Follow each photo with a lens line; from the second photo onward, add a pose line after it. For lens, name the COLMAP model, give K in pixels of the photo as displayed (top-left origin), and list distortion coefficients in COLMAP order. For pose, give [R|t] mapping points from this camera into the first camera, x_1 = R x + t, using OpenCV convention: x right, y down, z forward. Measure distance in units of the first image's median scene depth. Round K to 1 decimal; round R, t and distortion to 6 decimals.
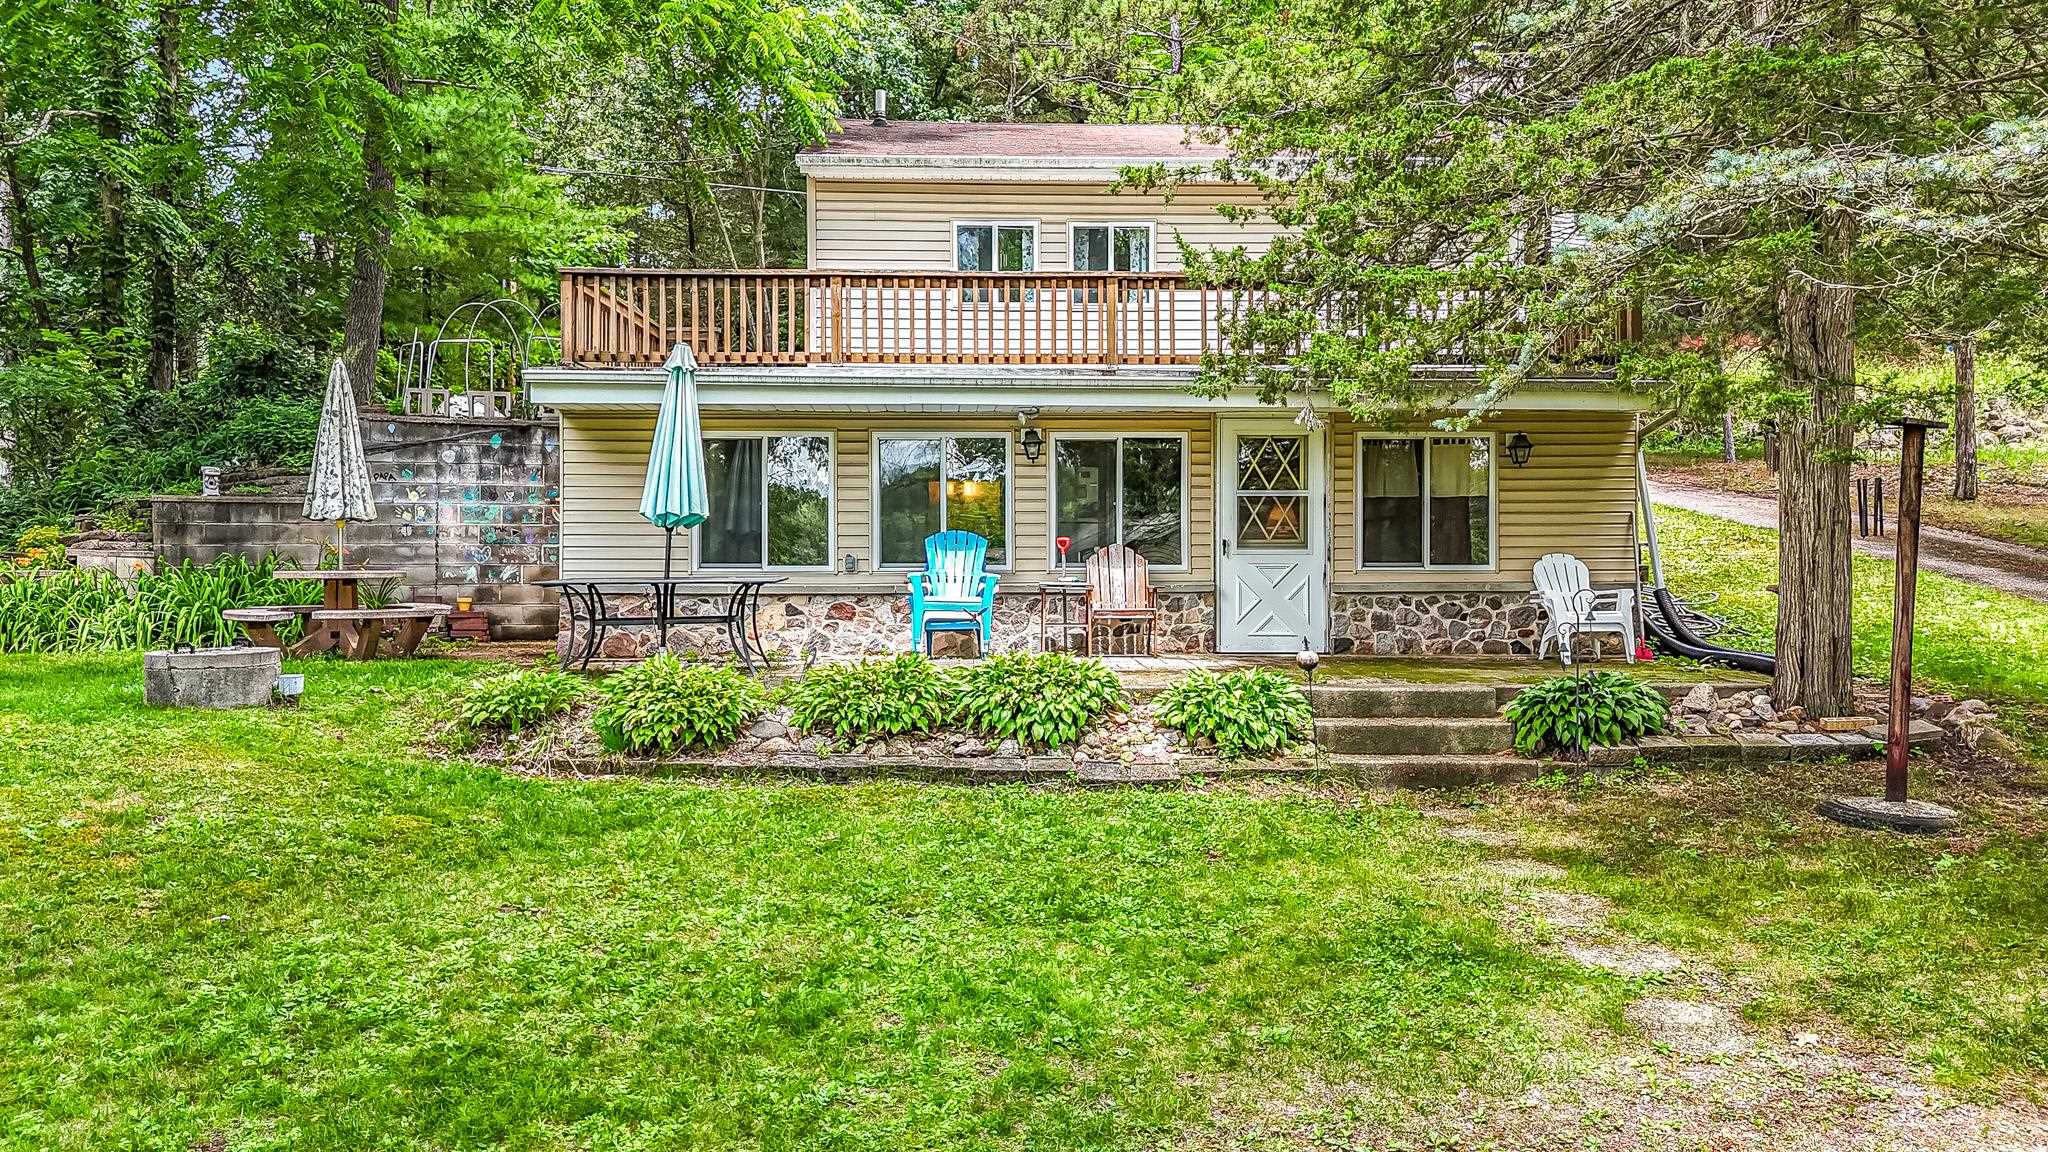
lens RADIAL K [[1580.6, 0, 1020.9], [0, 1580.6, 588.3], [0, 0, 1]] dist [0.042111, -0.008357]
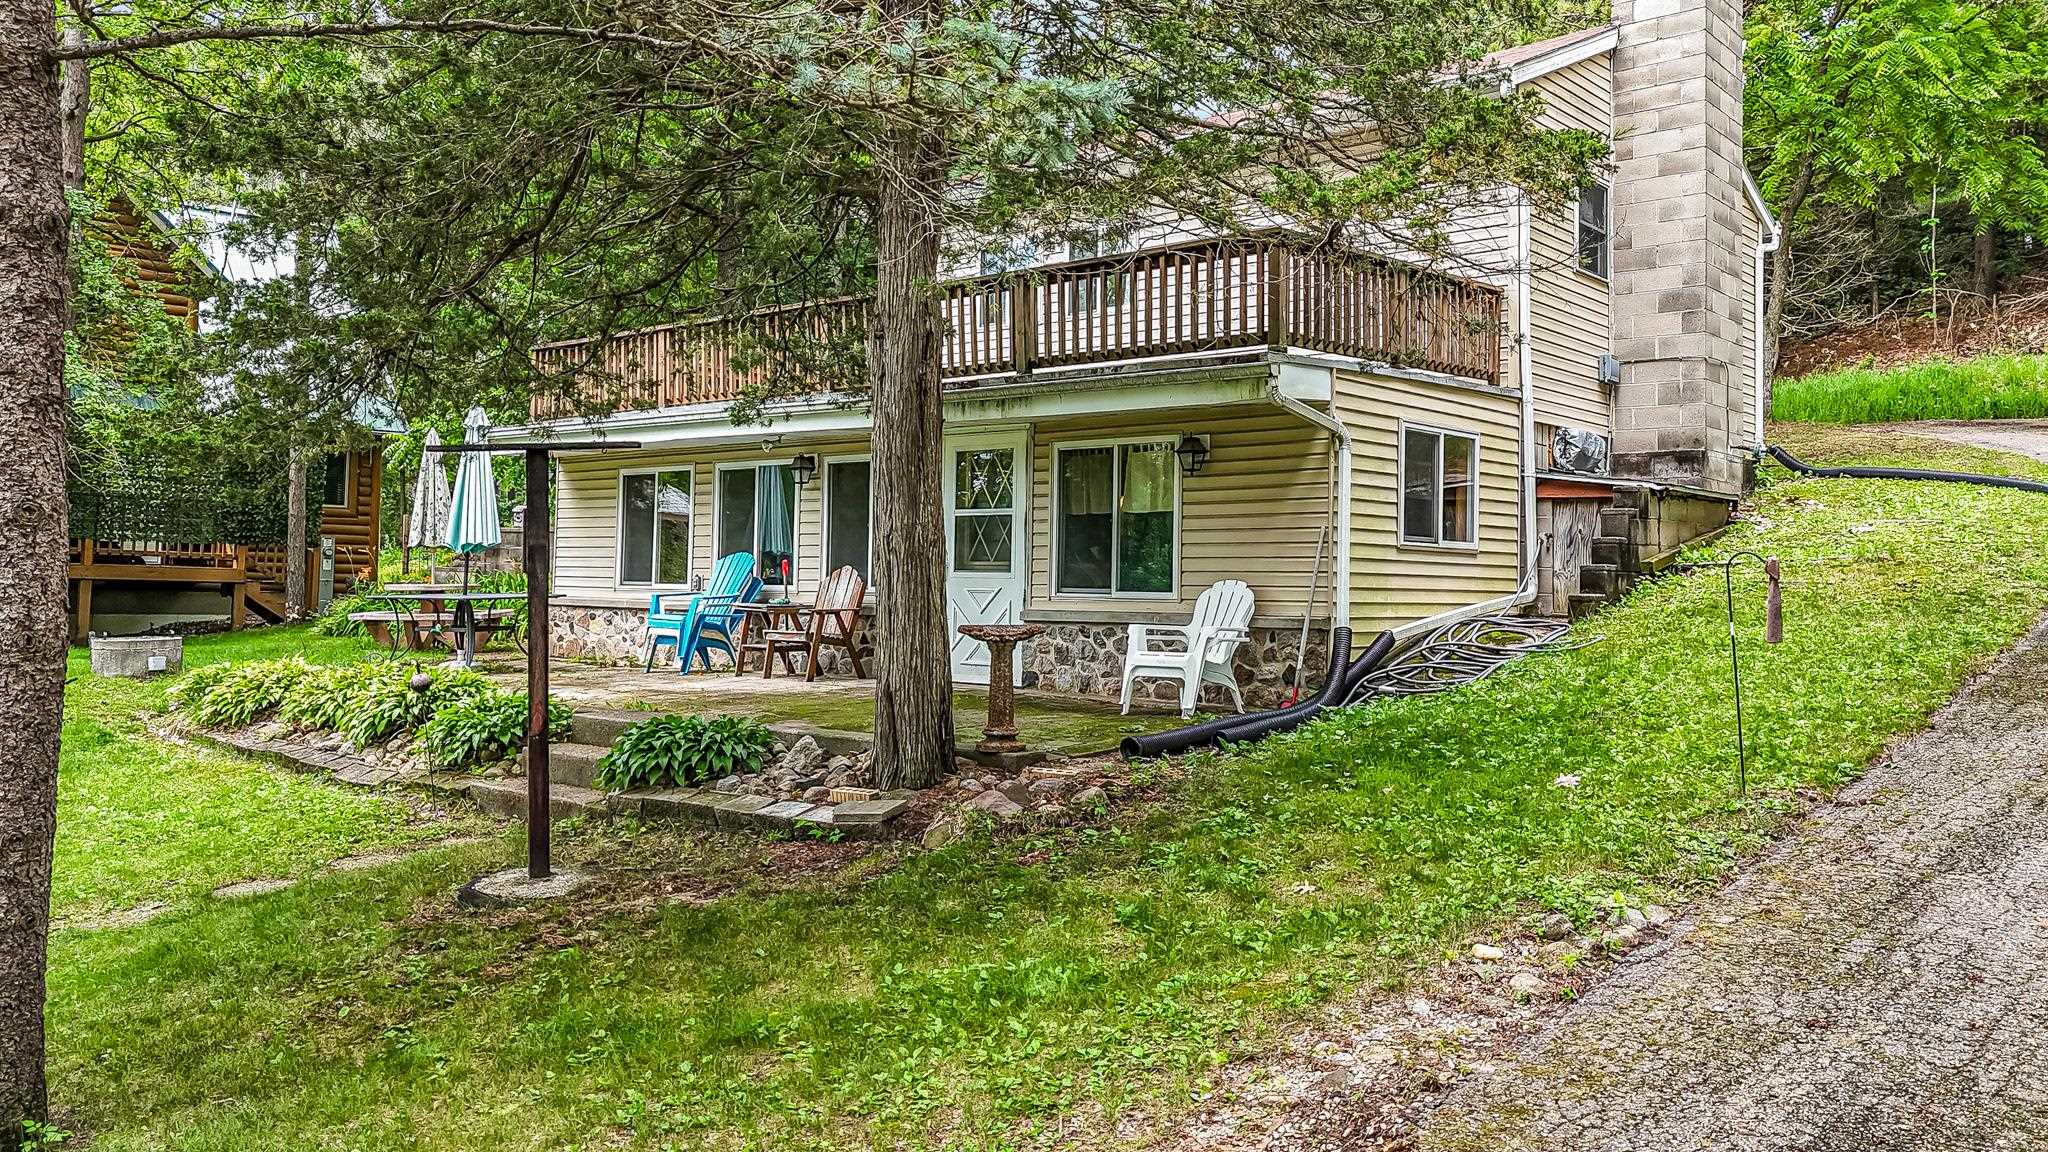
lens RADIAL K [[1580.6, 0, 1021.8], [0, 1580.6, 574.8], [0, 0, 1]] dist [0.042111, -0.008357]
pose [[0.739121, 0.007626, -0.673530, 0.726709], [-0.017078, 0.999827, -0.007420, -0.015097], [0.673356, 0.016987, 0.739123, 0.298425]]
